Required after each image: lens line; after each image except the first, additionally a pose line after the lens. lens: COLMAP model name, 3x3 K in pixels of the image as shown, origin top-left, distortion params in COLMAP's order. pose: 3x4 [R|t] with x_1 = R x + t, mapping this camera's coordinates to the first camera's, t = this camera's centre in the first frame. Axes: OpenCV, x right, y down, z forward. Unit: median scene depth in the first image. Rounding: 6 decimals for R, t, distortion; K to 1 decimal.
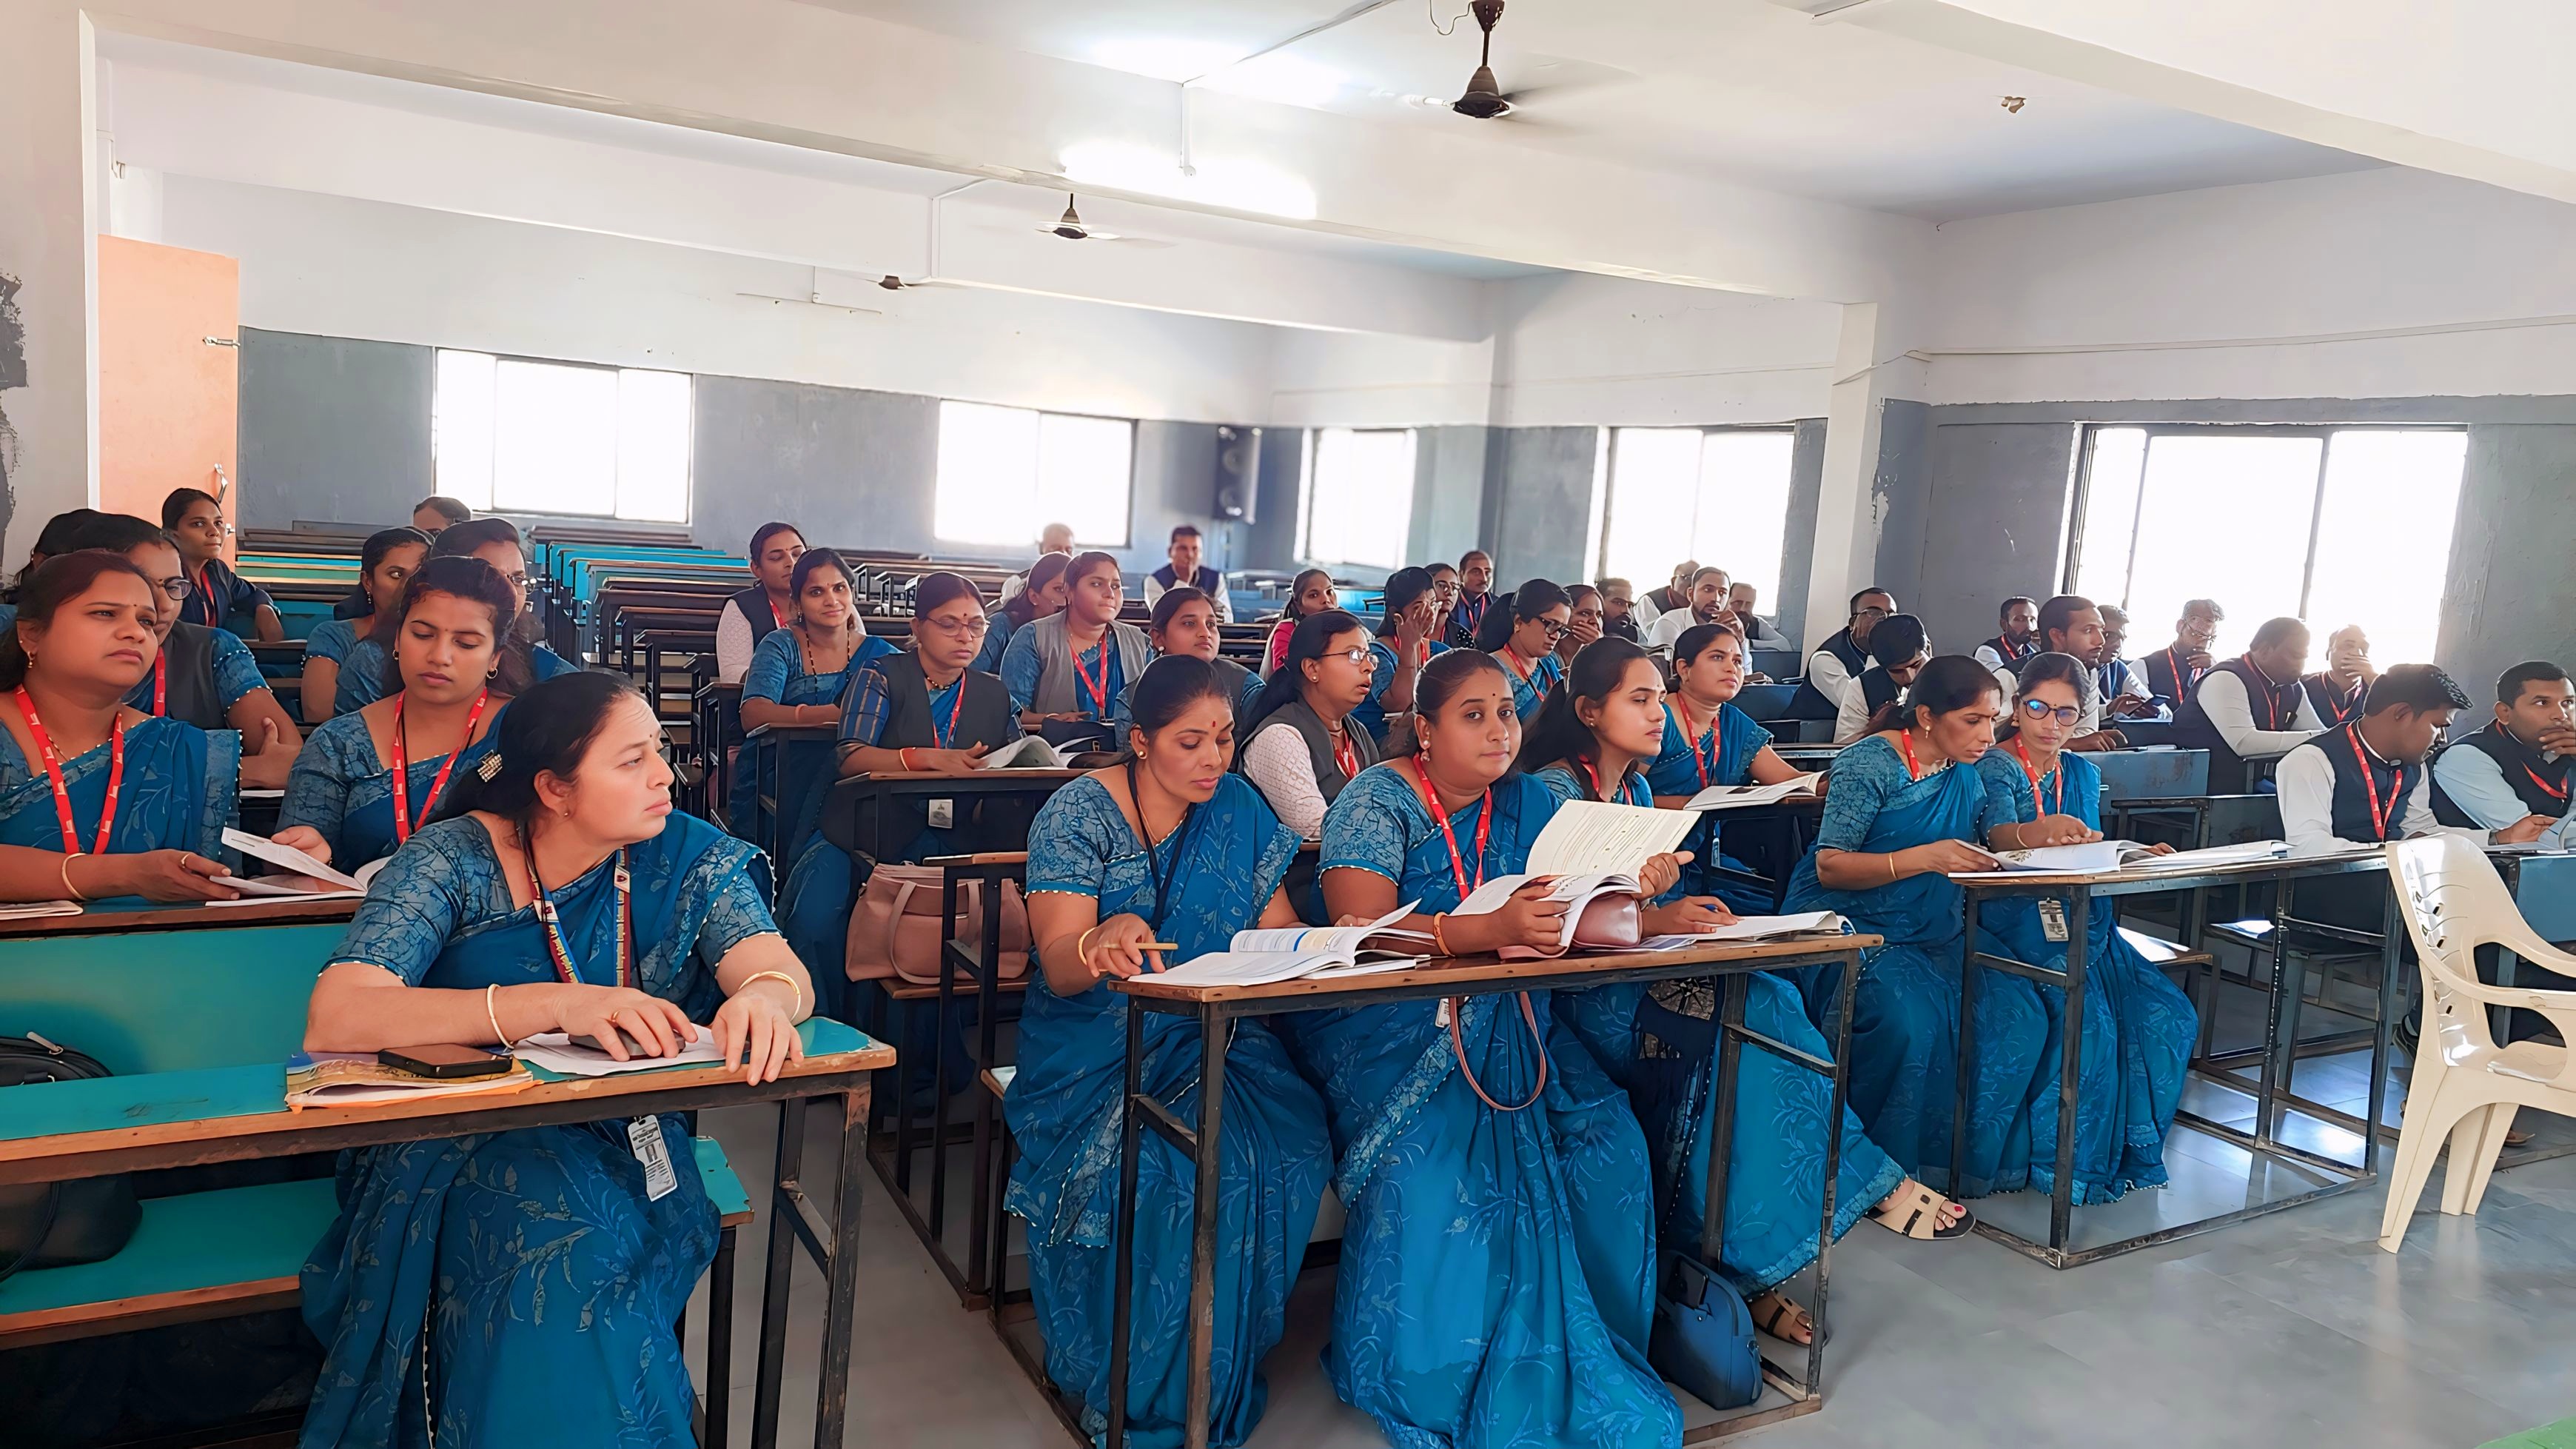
lens RADIAL K [[1751.0, 0, 1303.2], [0, 1751.0, 711.0], [0, 0, 1]] dist [0.039782, -0.018718]
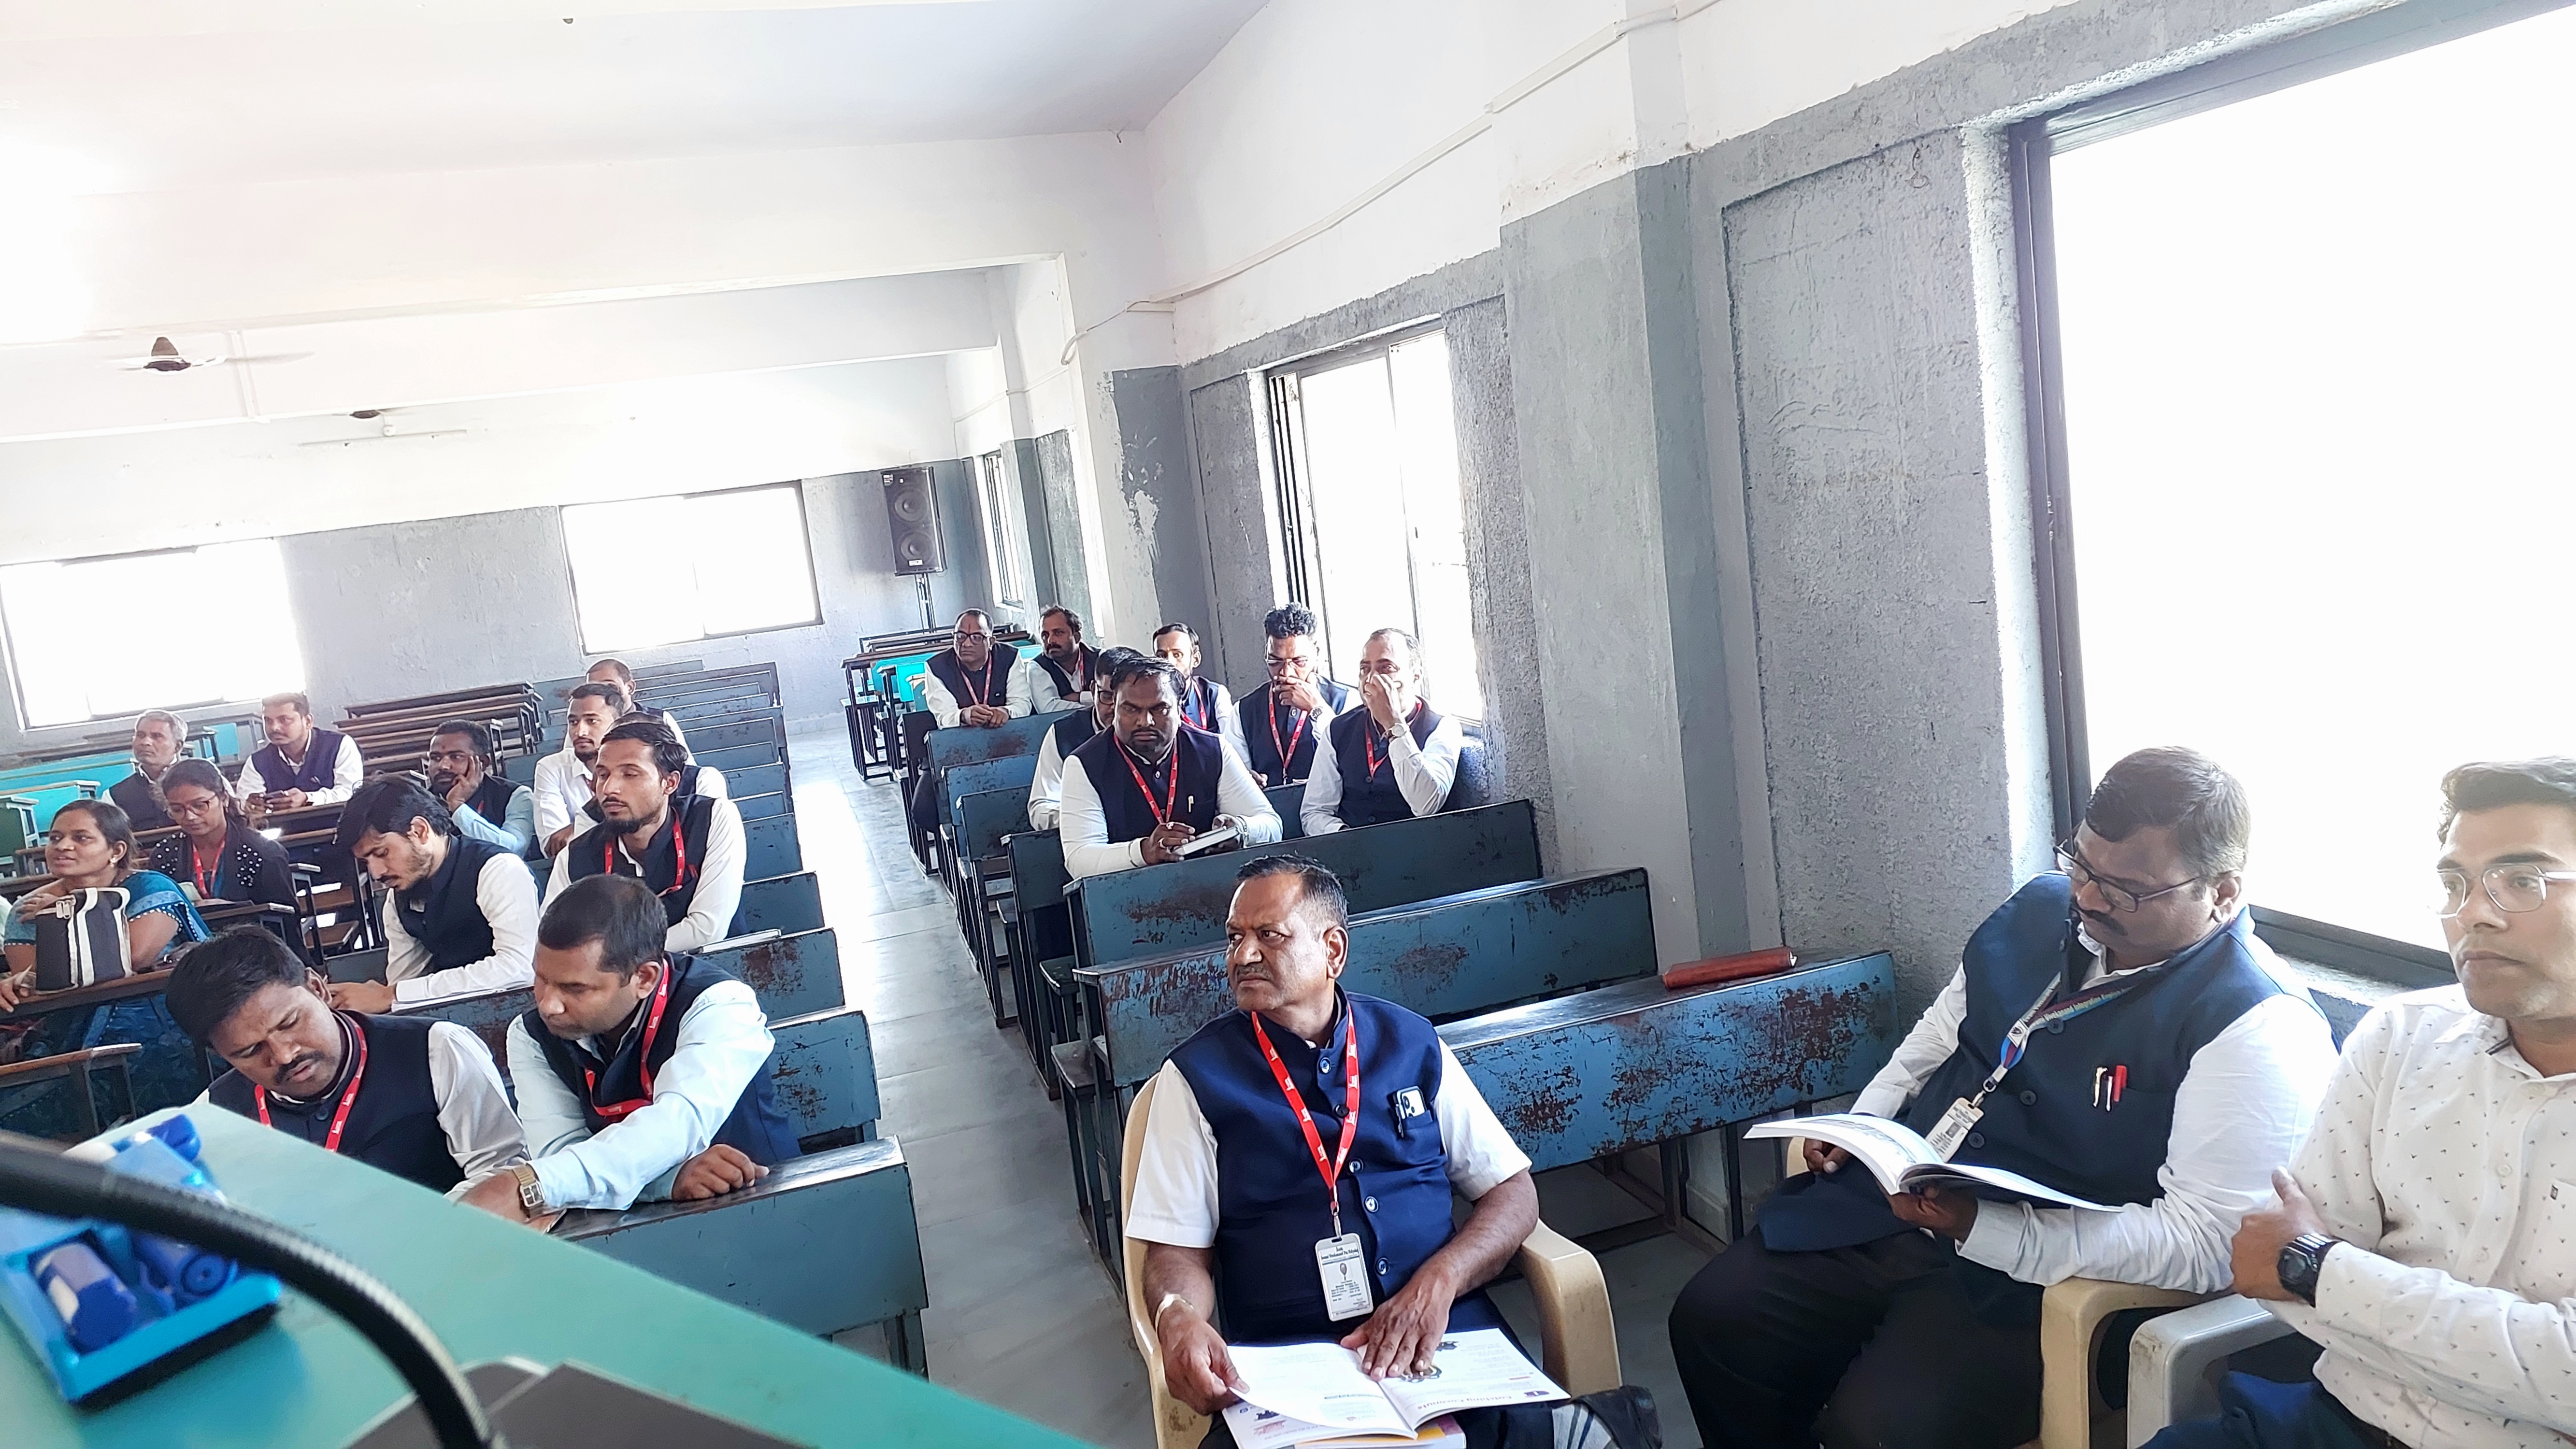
lens RADIAL K [[1741.6, 0, 1304.9], [0, 1741.6, 712.6], [0, 0, 1]] dist [0.047680, -0.053597]
pose [[0.963388, -0.156177, -0.217926, 1.304213], [0.162107, 0.986728, 0.009487, -0.056016], [0.213552, -0.044467, 0.975919, 0.632001]]
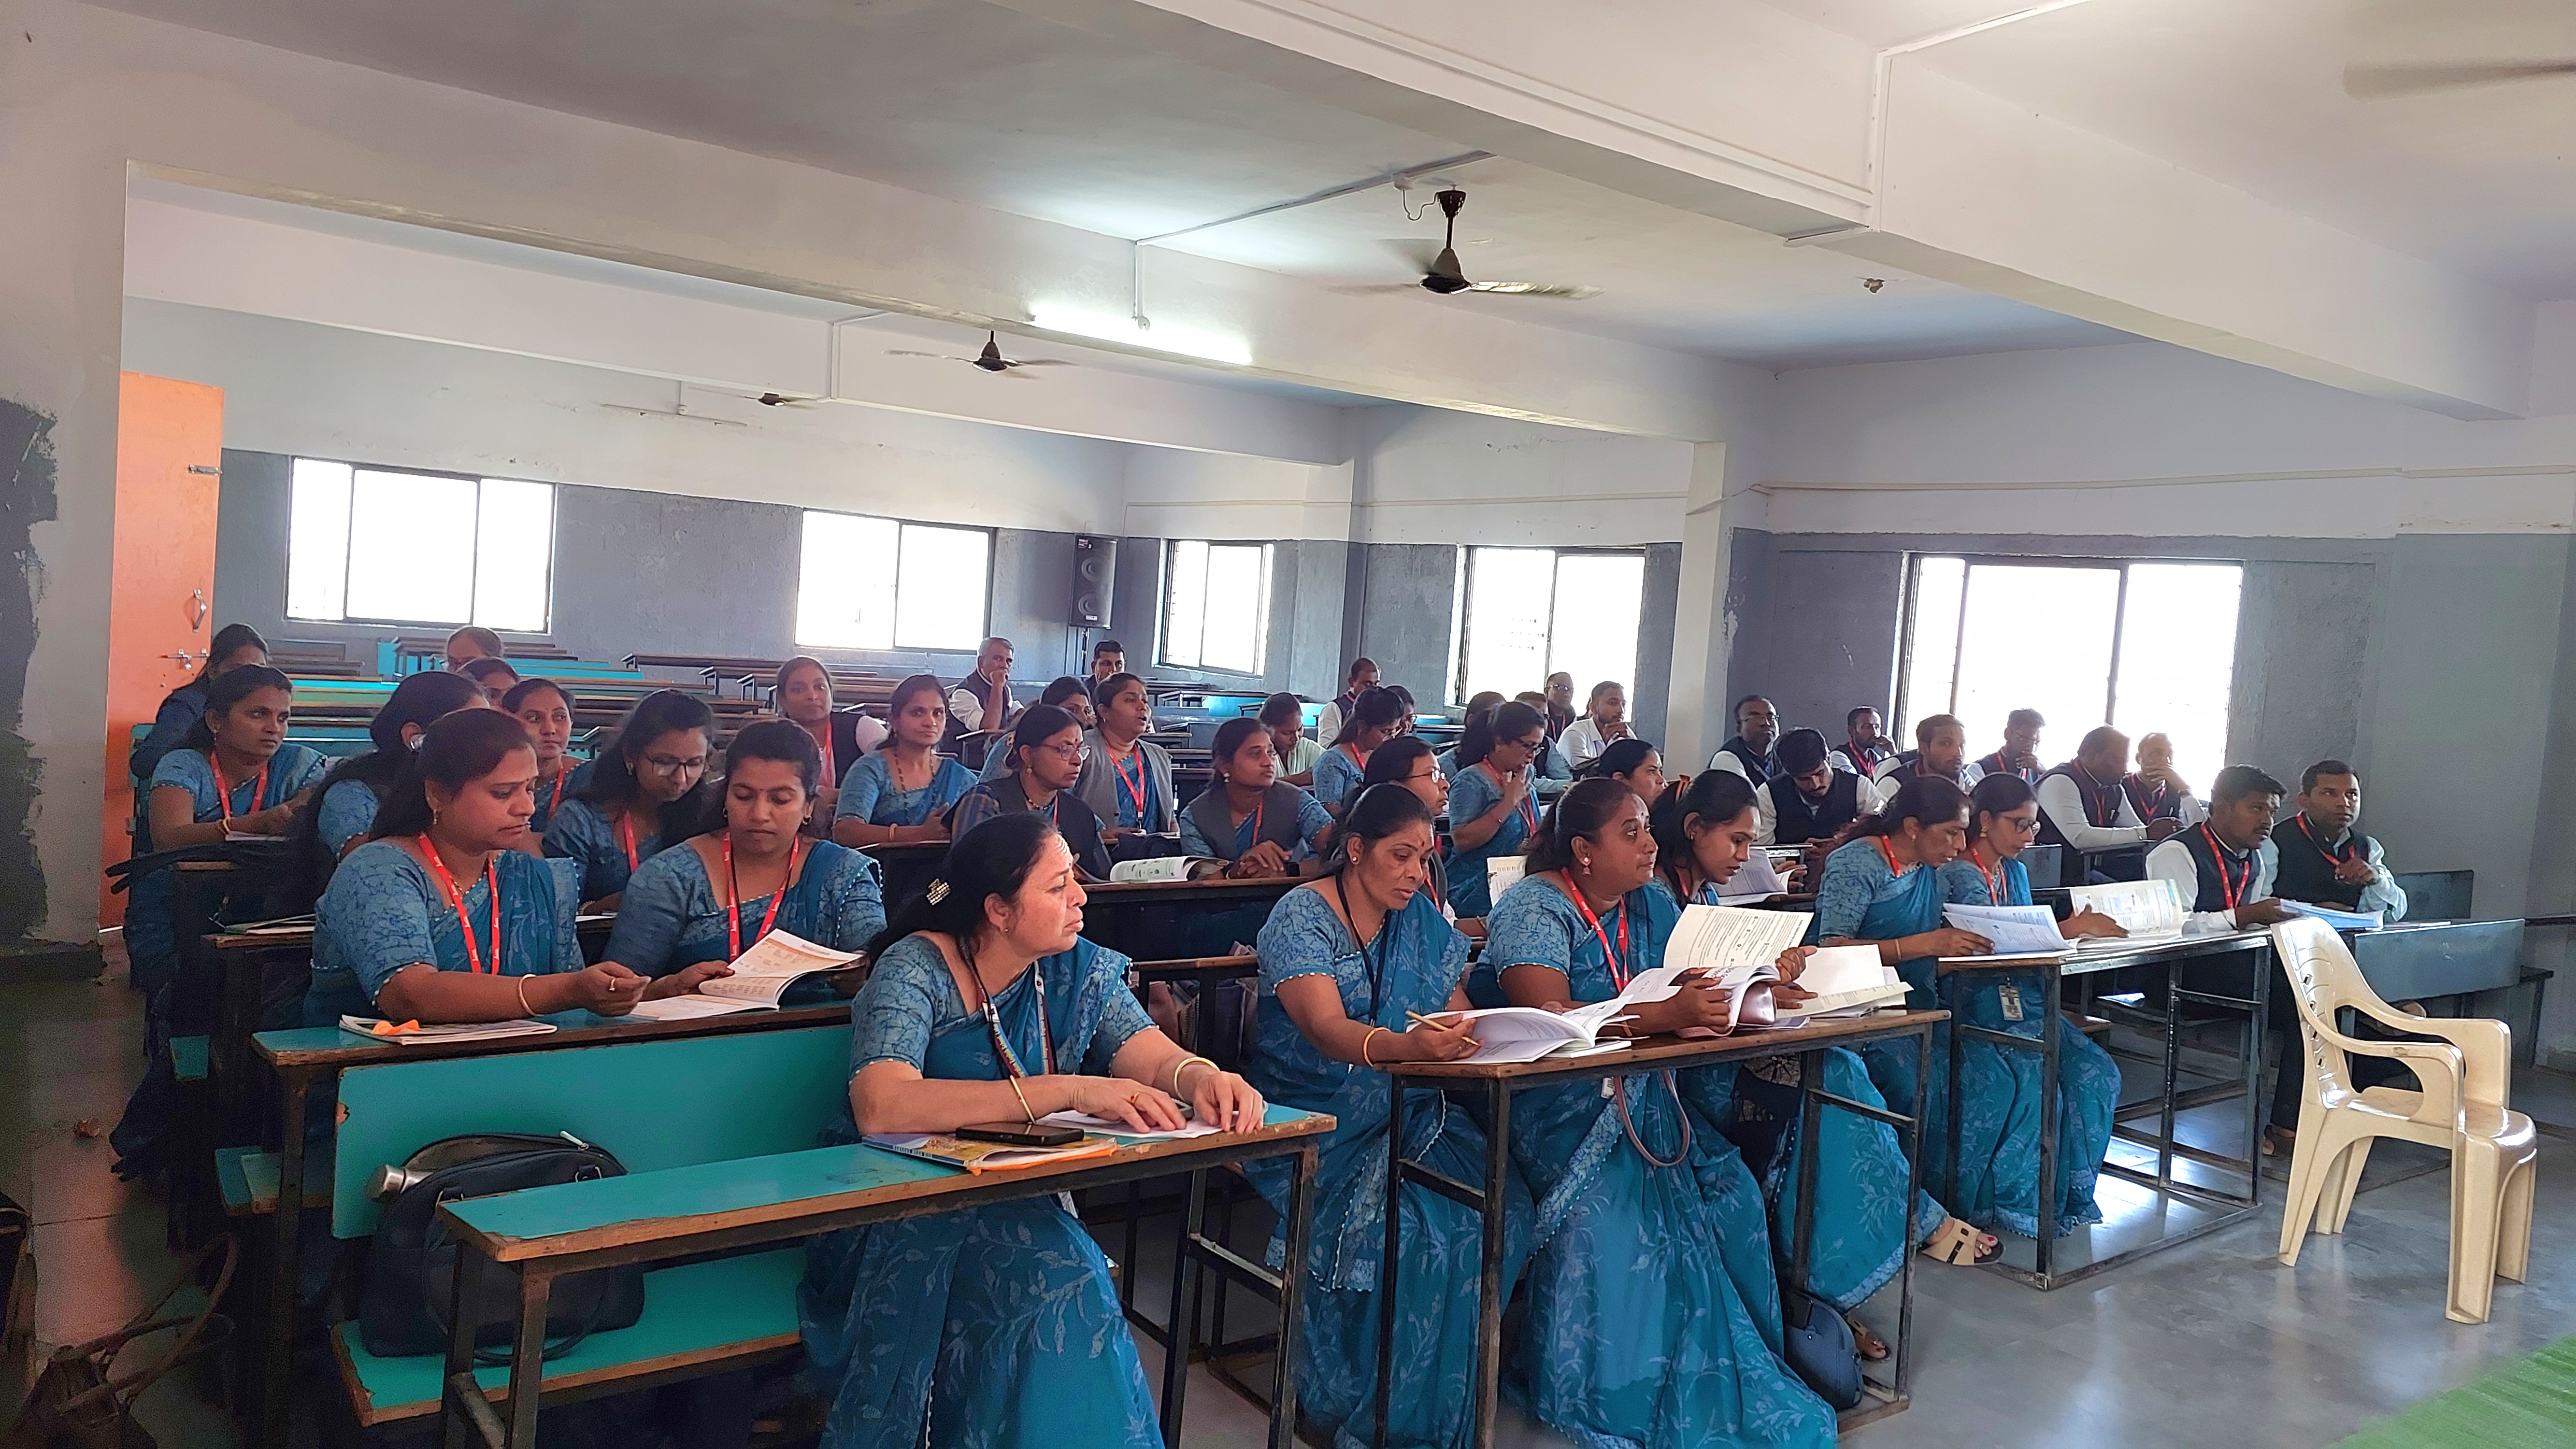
lens RADIAL K [[1741.6, 0, 1291.9], [0, 1741.6, 704.4], [0, 0, 1]] dist [0.047680, -0.053597]
pose [[0.992196, -0.003746, 0.124631, -0.193063], [0.010969, 0.998296, -0.057315, -0.014106], [-0.124204, 0.058235, 0.990546, -0.114507]]
